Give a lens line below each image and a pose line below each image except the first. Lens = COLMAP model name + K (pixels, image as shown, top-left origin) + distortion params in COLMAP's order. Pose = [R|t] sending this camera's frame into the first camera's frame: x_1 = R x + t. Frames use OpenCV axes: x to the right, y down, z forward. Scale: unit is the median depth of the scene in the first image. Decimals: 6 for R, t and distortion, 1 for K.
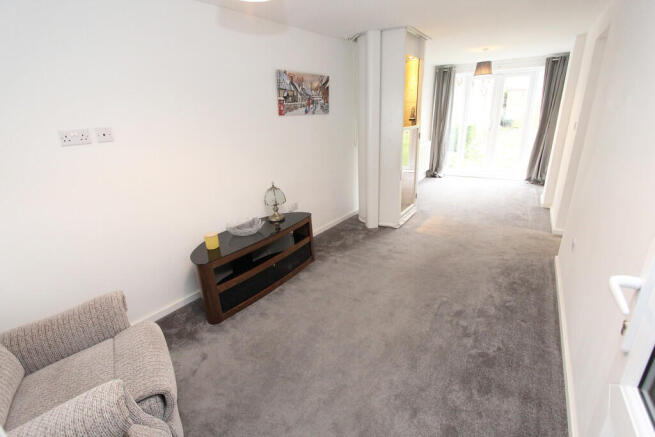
lens RADIAL K [[302.8, 0, 326.5], [0, 302.8, 218.5], [0, 0, 1]] dist [-0.002455, -0.000188]
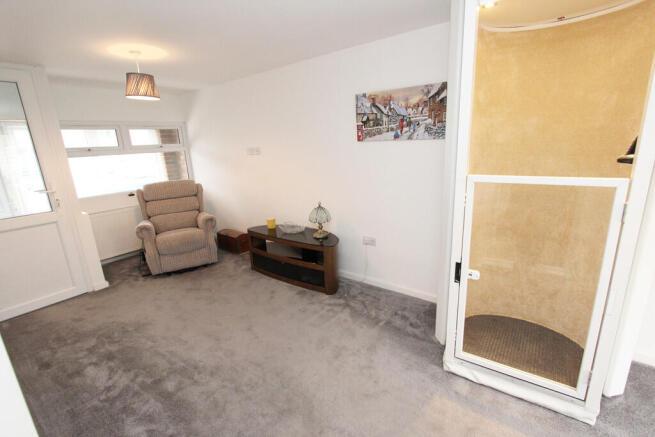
lens RADIAL K [[302.8, 0, 326.7], [0, 302.8, 217.4], [0, 0, 1]] dist [-0.002455, -0.000188]
pose [[-0.040178, 0.295956, -0.954356, 0.784571], [-0.277609, 0.914217, 0.295195, -0.356136], [0.959854, 0.276798, 0.045428, 0.881924]]
